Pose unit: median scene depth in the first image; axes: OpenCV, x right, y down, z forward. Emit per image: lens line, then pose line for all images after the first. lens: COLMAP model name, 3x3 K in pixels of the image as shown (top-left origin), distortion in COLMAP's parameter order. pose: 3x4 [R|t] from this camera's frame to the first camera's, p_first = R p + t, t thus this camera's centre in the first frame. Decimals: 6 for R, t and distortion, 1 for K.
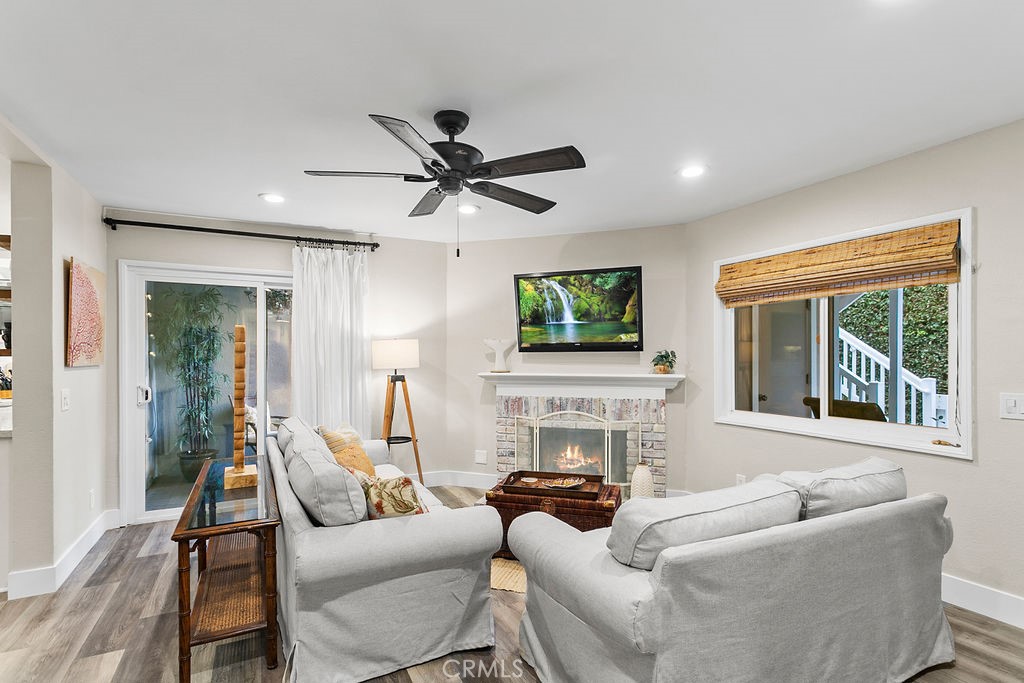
lens RADIAL K [[491.0, 0, 511.5], [0, 491.0, 356.5], [0, 0, 1]] dist [-0.033594, 0.000312]
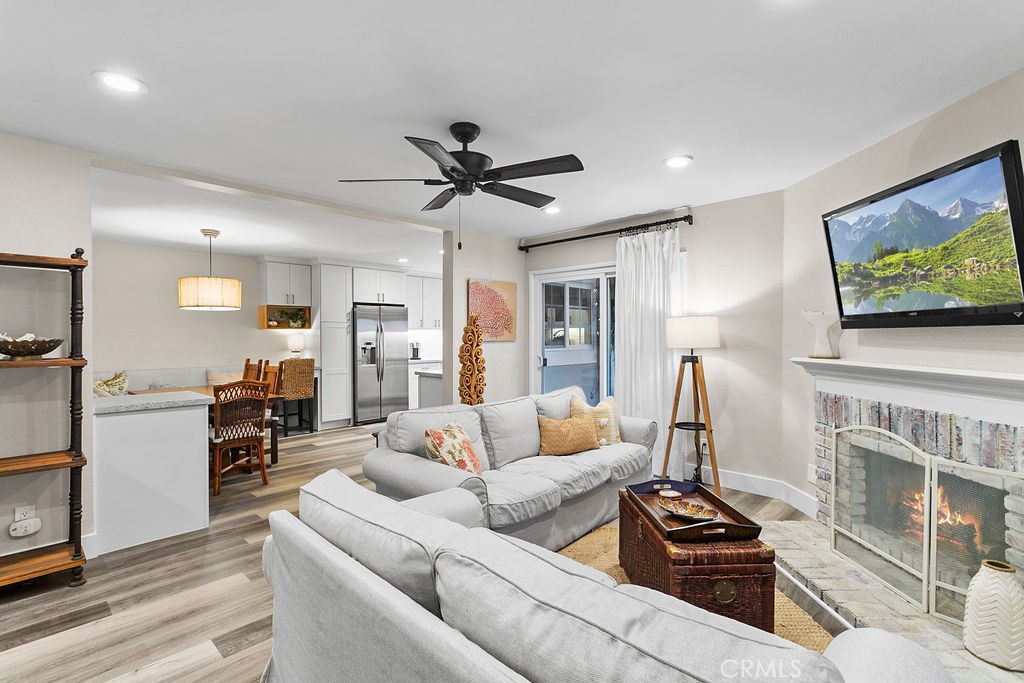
lens RADIAL K [[485.3, 0, 512.0], [0, 485.3, 341.5], [0, 0, 1]] dist [-0.001136, -0.000006]
pose [[0.307973, 0.013260, -0.951303, 0.534082], [0.001395, 0.999896, 0.014389, -0.002136], [0.951394, -0.005758, 0.307922, 0.398032]]
